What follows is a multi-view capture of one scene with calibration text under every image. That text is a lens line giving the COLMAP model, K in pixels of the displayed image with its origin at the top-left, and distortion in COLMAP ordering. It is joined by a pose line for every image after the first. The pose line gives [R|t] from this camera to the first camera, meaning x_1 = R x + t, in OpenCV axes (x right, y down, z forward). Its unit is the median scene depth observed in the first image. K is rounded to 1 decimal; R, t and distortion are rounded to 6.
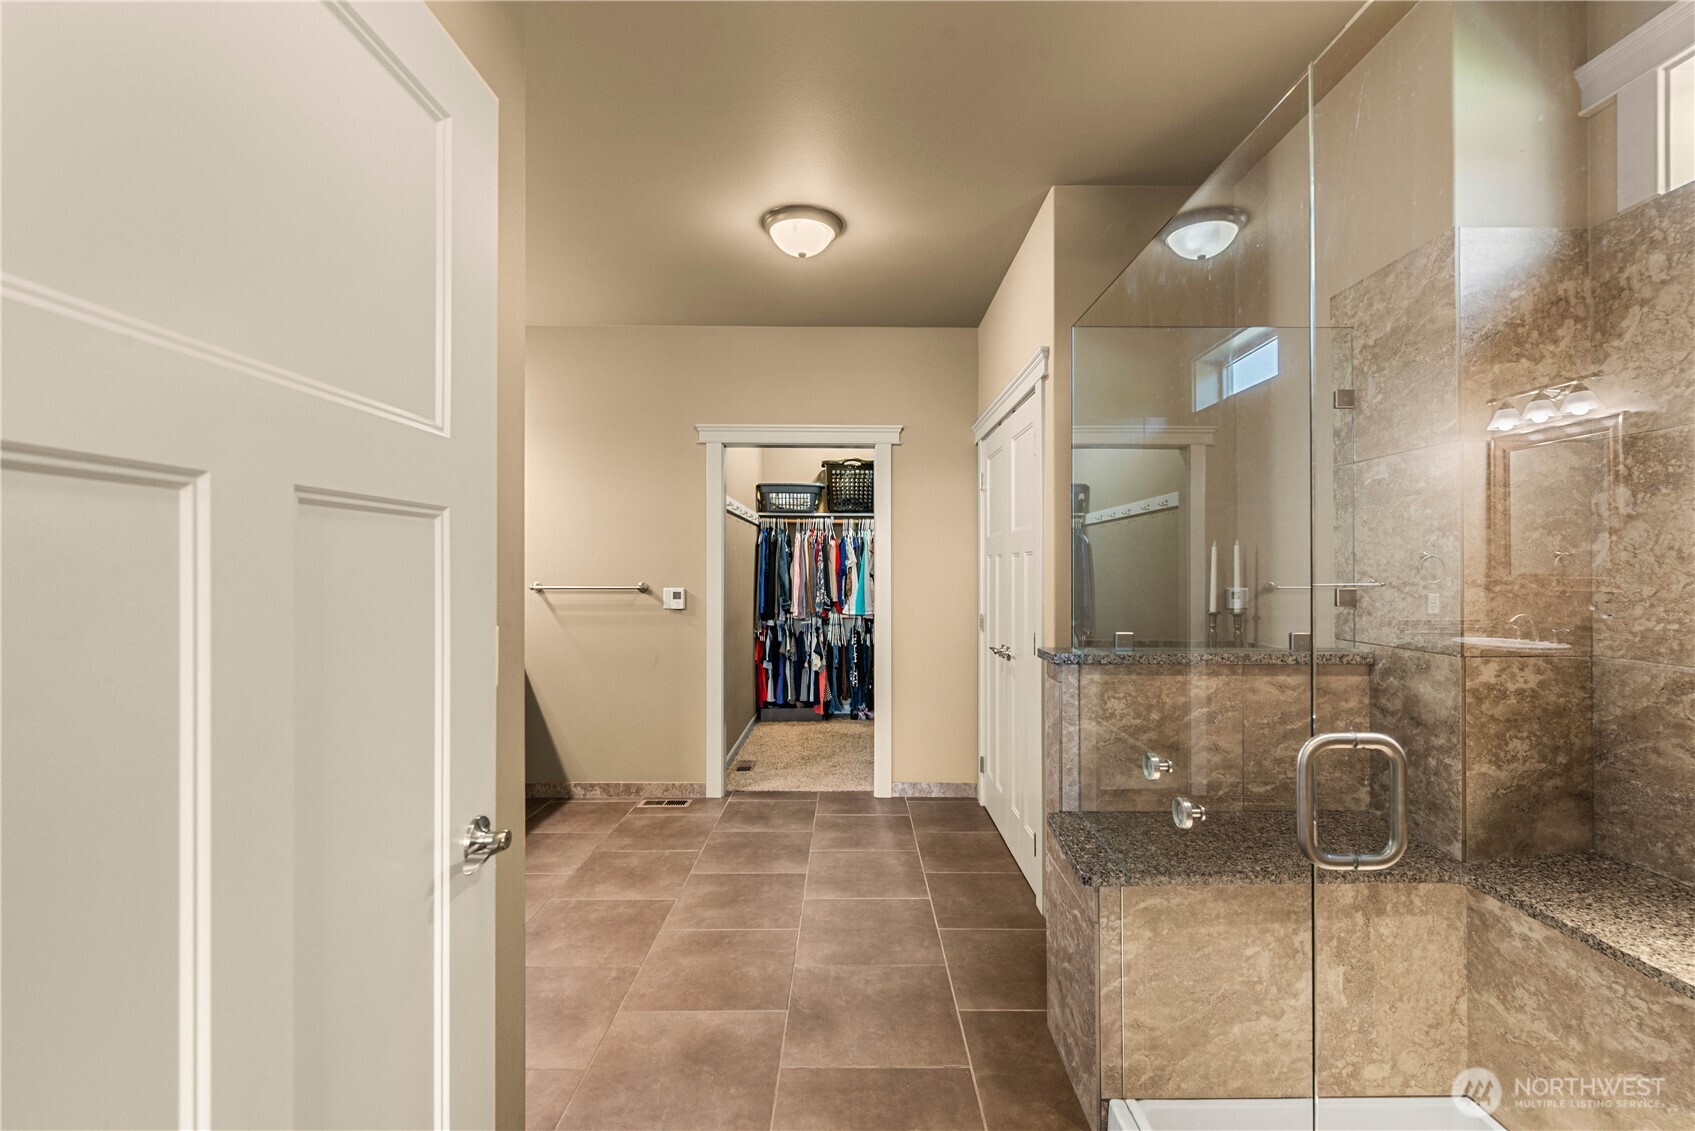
lens RADIAL K [[754.9, 0, 856.4], [0, 754.9, 566.7], [0, 0, 1]] dist [0.001051, 0.000355]
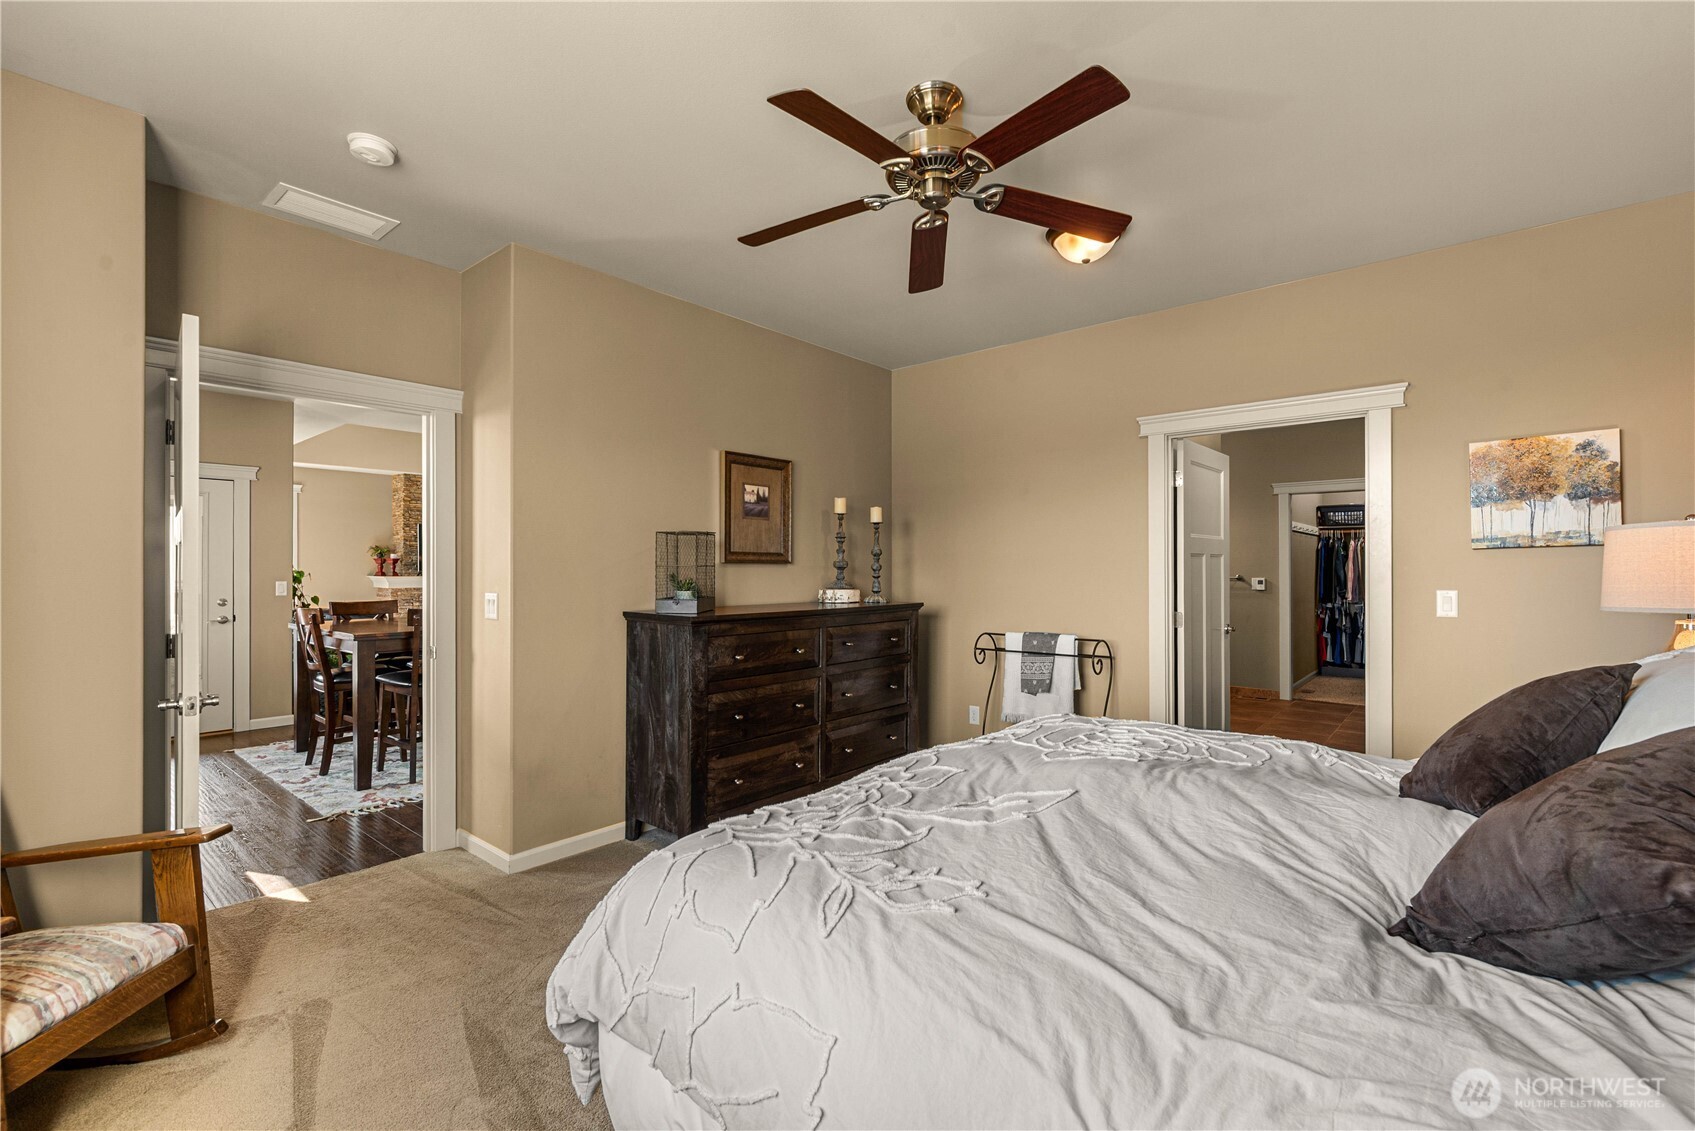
lens RADIAL K [[754.9, 0, 856.4], [0, 754.9, 566.7], [0, 0, 1]] dist [0.001051, 0.000355]
pose [[0.767159, -0.005432, -0.641434, 0.113479], [0.006839, 0.999977, -0.000290, -0.002744], [0.641421, -0.004164, 0.767178, -0.642016]]
